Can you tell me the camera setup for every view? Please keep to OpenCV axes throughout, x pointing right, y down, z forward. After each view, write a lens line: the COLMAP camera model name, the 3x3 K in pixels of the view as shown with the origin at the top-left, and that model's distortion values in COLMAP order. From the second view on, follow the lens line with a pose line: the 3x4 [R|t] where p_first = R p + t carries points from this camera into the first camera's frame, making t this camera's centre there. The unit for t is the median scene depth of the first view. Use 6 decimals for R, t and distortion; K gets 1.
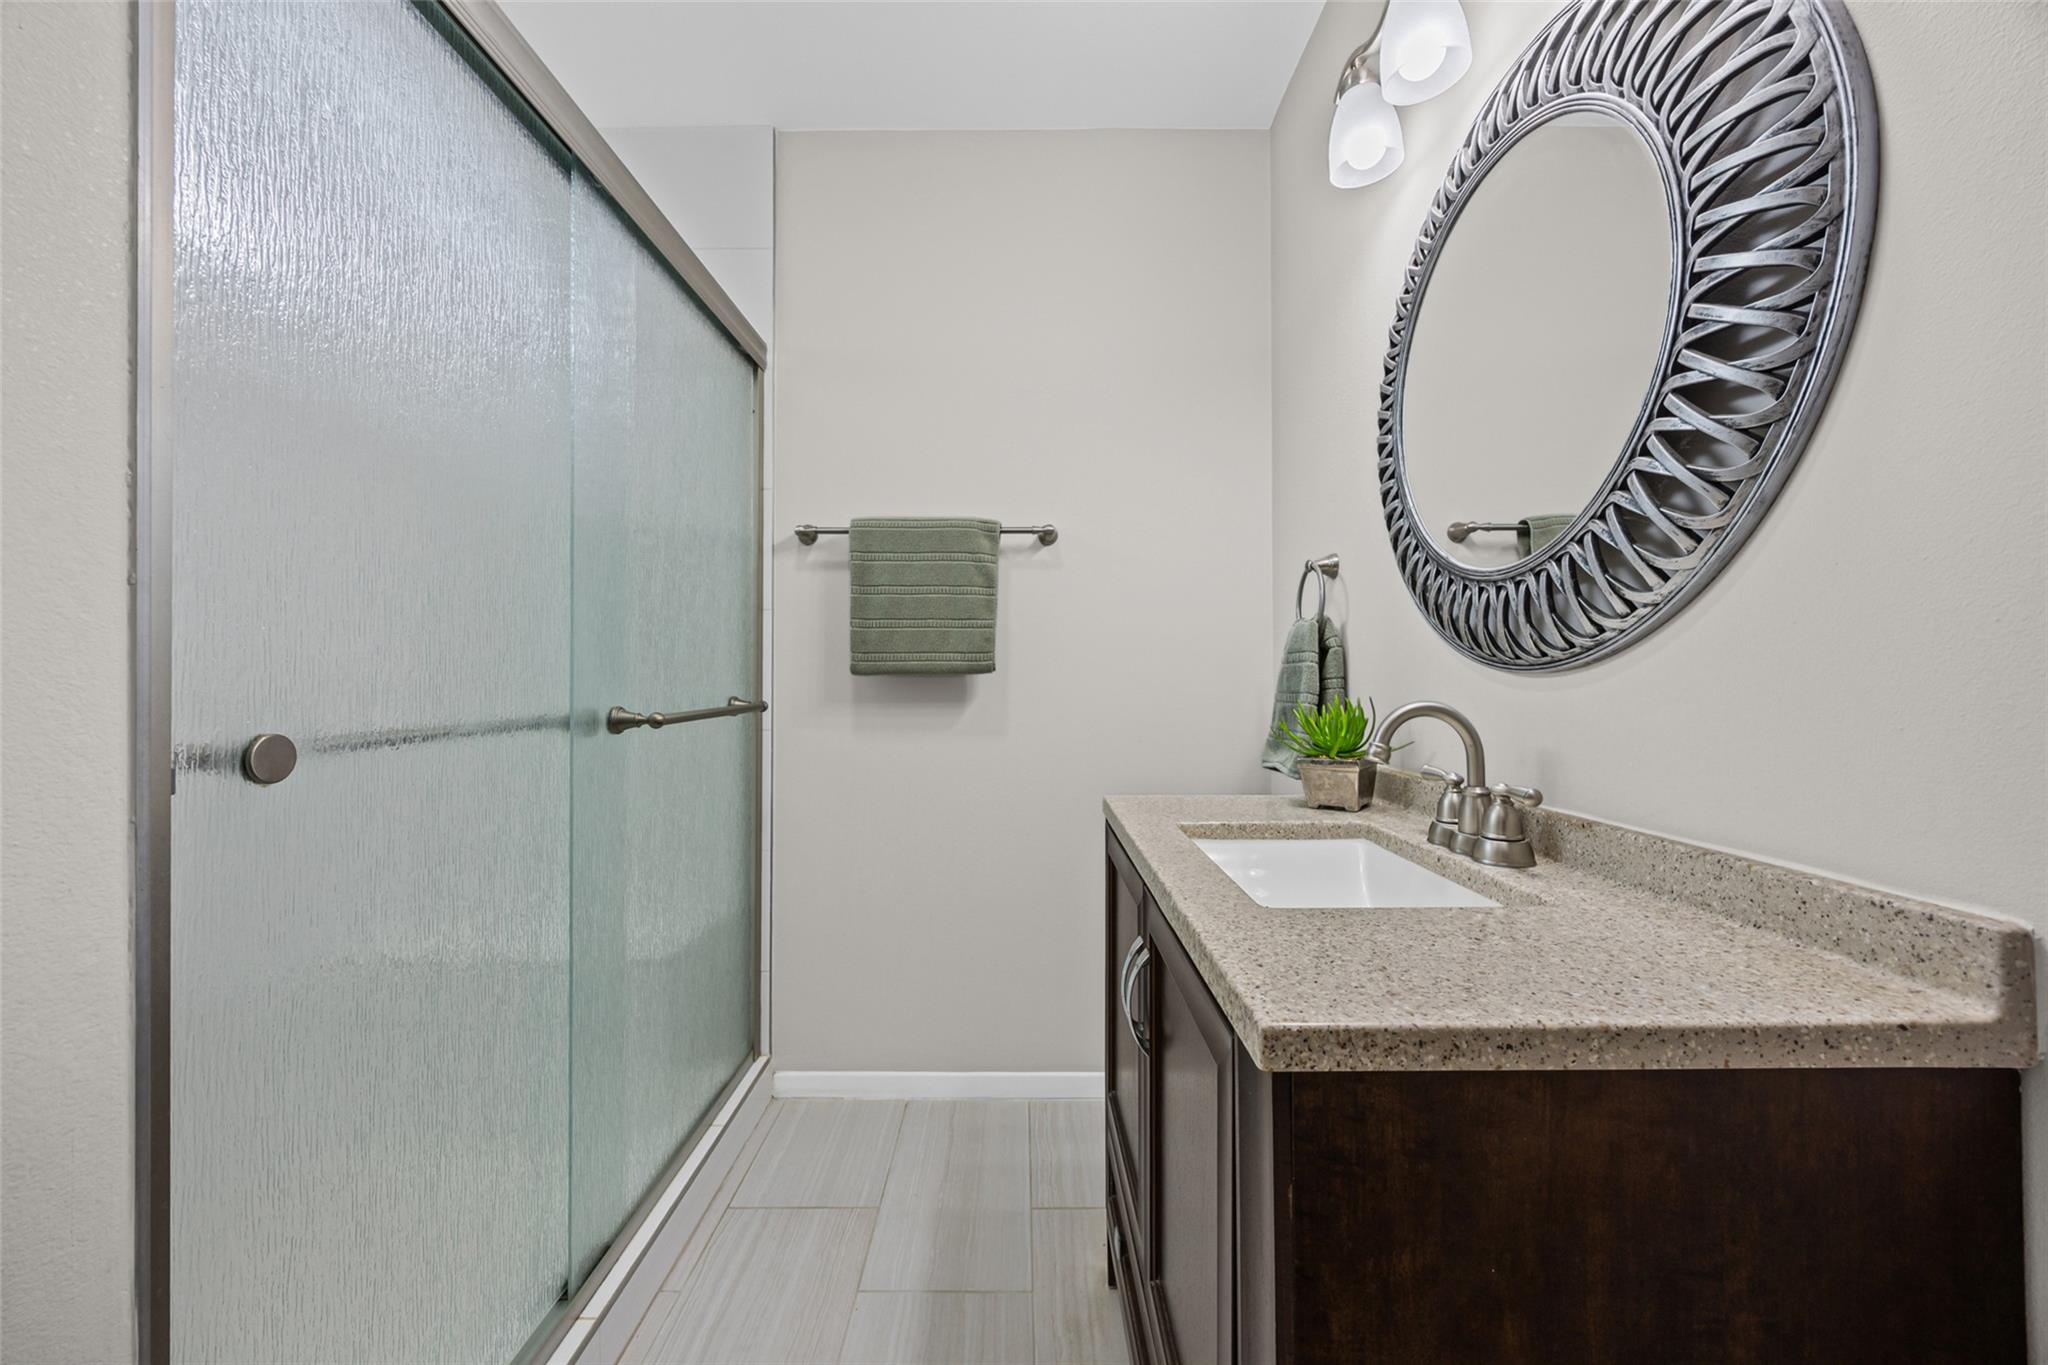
lens RADIAL K [[787.3, 0, 1026.7], [0, 787.3, 694.0], [0, 0, 1]] dist [-0.002040, 0.000169]
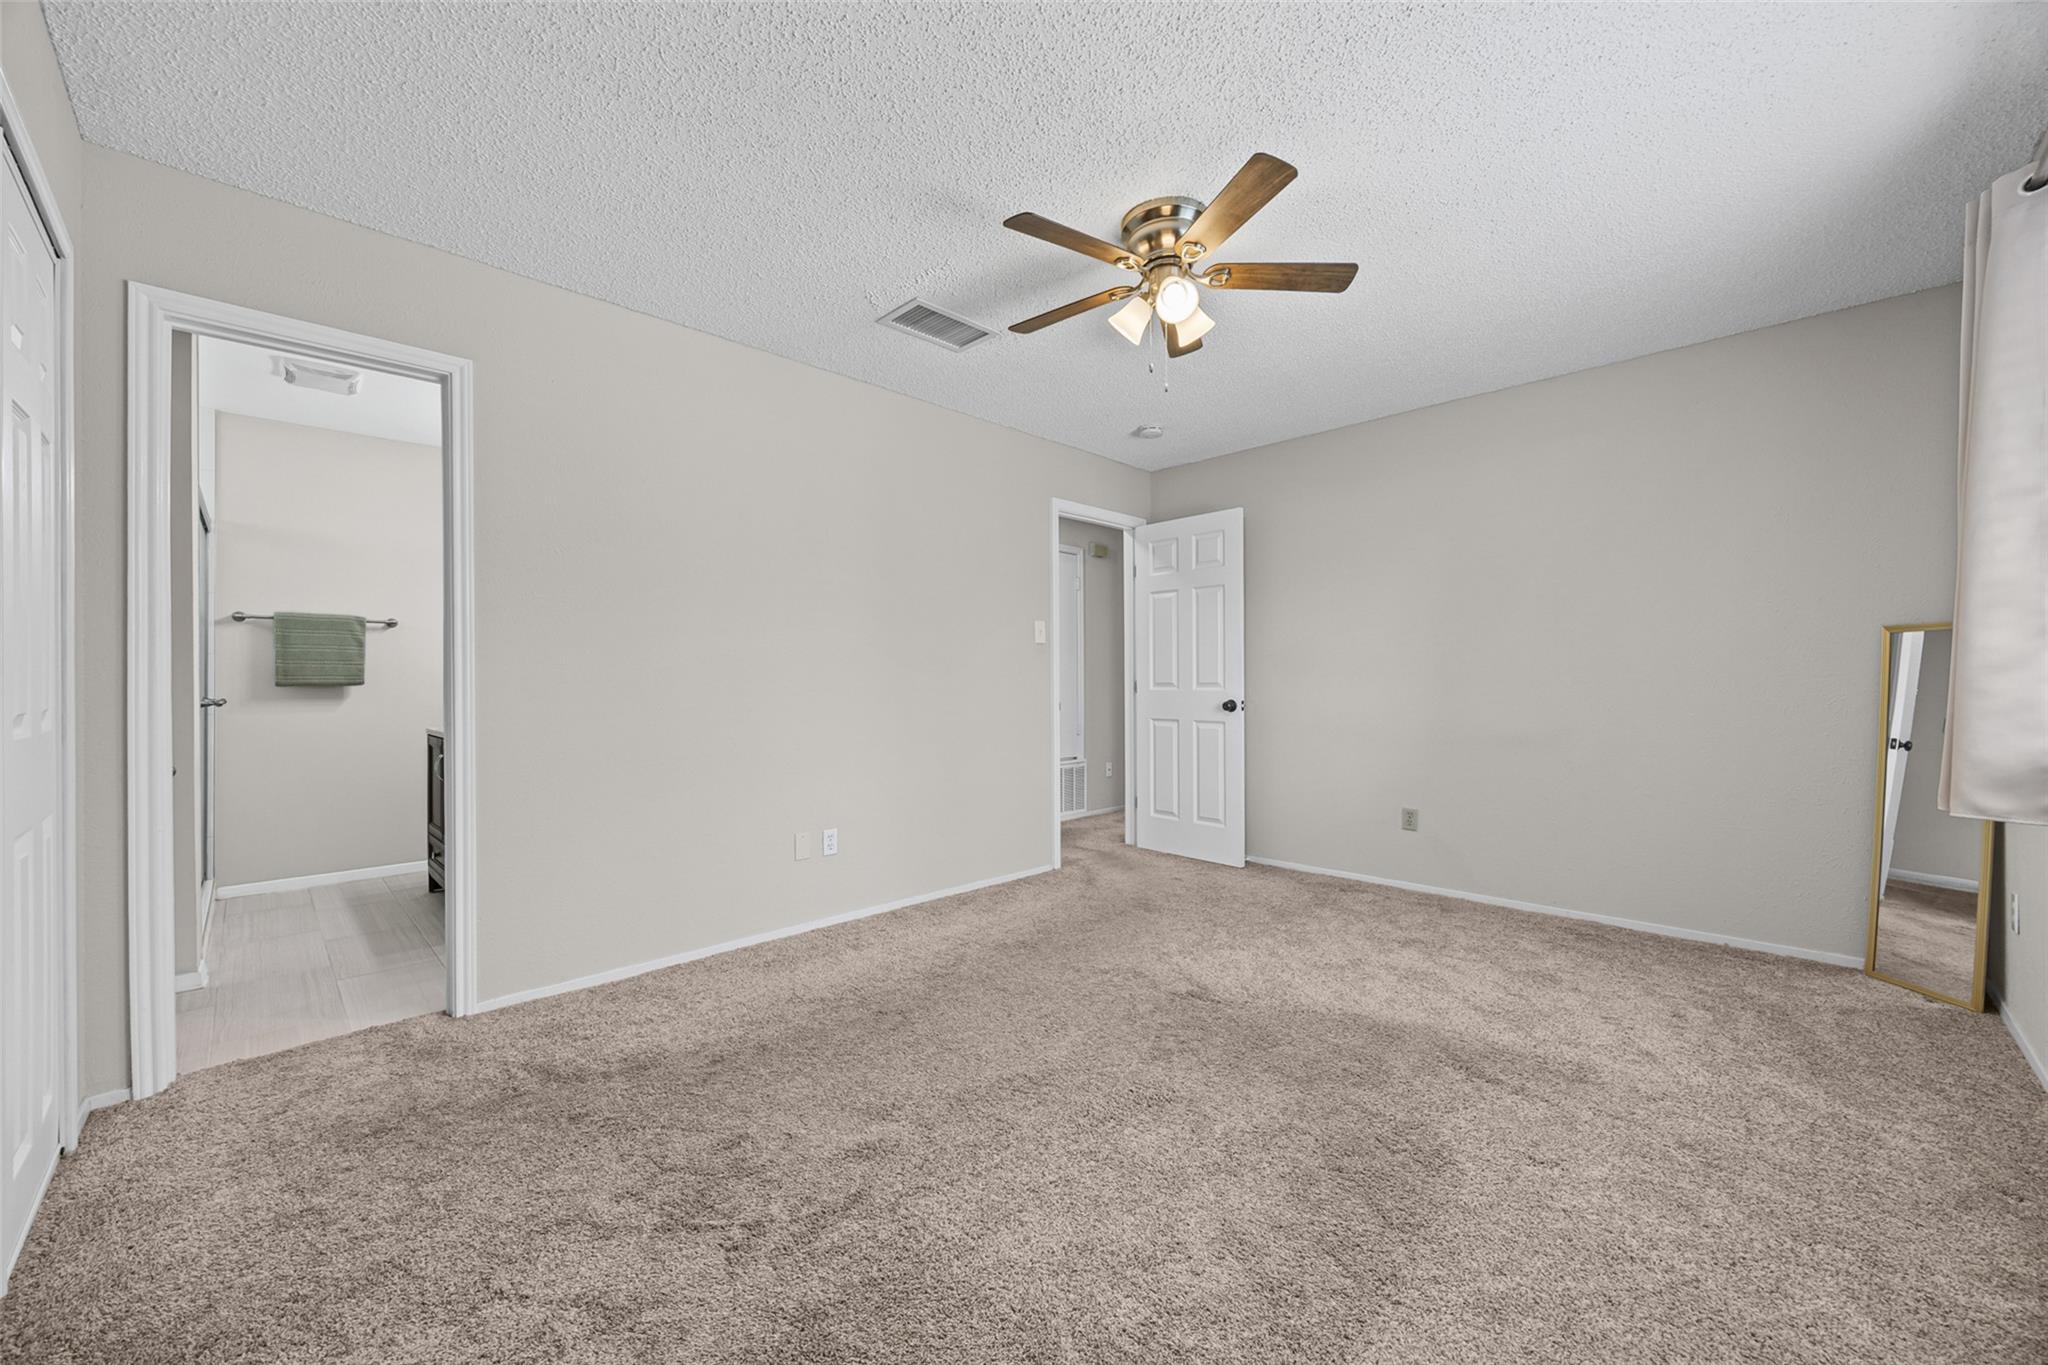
lens RADIAL K [[787.3, 0, 1026.7], [0, 787.3, 694.0], [0, 0, 1]] dist [-0.002040, 0.000169]
pose [[0.695314, -0.009568, 0.718643, -0.330688], [0.019989, 0.999782, -0.006030, 0.049209], [-0.718429, 0.018558, 0.695353, -1.878052]]
